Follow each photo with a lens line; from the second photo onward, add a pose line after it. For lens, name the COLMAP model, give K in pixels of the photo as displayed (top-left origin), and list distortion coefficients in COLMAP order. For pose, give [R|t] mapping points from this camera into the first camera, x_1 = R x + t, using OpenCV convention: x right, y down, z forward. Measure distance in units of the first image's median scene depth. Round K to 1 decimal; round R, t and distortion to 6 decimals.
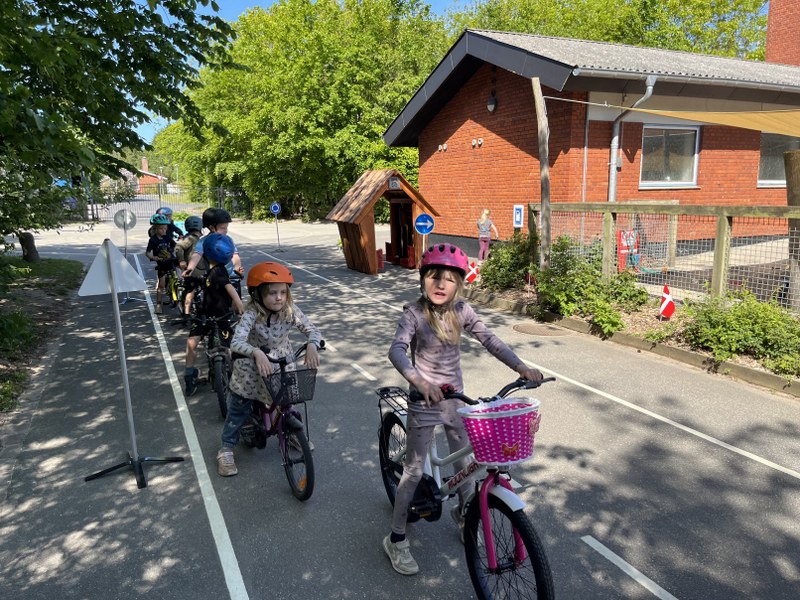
lens RADIAL K [[590.4, 0, 400.1], [0, 590.4, 315.8], [0, 0, 1]] dist [0.005526, 0.005176]
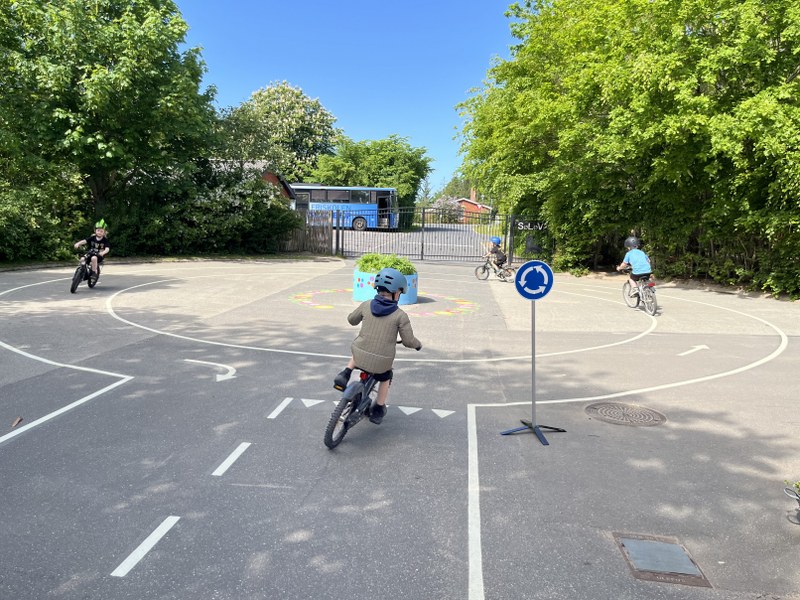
lens RADIAL K [[590.4, 0, 400.1], [0, 590.4, 315.8], [0, 0, 1]] dist [0.005526, 0.005176]
pose [[0.852851, 0.127570, -0.506331, -0.080153], [-0.155833, 0.987689, -0.013633, -0.099983], [0.498359, 0.090530, 0.862231, 0.487425]]
